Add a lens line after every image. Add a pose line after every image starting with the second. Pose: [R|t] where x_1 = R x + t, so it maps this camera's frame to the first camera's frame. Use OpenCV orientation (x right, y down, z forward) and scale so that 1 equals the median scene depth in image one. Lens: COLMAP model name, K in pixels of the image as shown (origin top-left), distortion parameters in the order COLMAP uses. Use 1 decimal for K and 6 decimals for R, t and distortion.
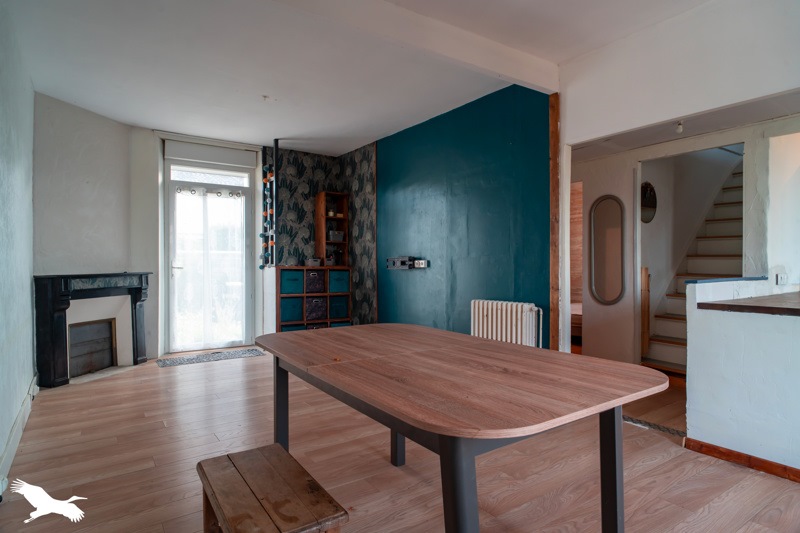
lens RADIAL K [[451.6, 0, 400.0], [0, 451.6, 266.5], [0, 0, 1]] dist [-0.014454, 0.000641]
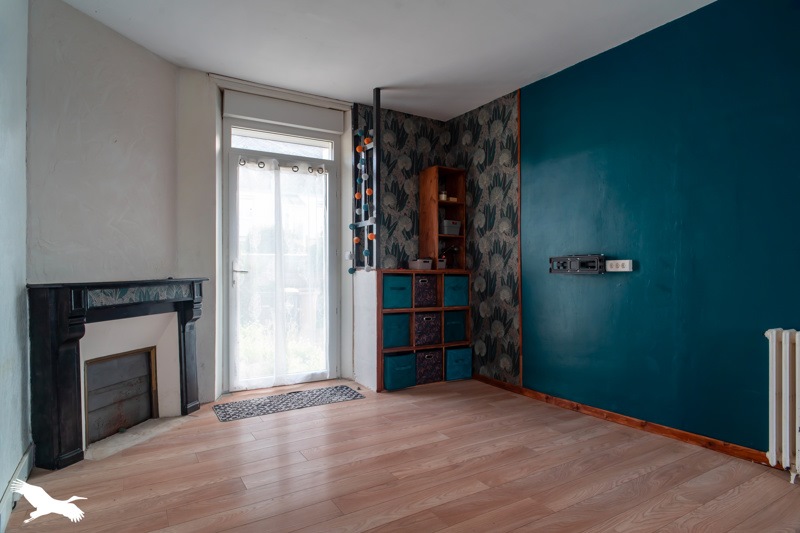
lens RADIAL K [[451.6, 0, 400.0], [0, 451.6, 266.5], [0, 0, 1]] dist [-0.014454, 0.000641]
pose [[0.997880, 0.000699, -0.065085, -0.191770], [-0.001100, 0.999981, -0.006129, -0.000861], [0.065079, 0.006188, 0.997861, 0.299464]]
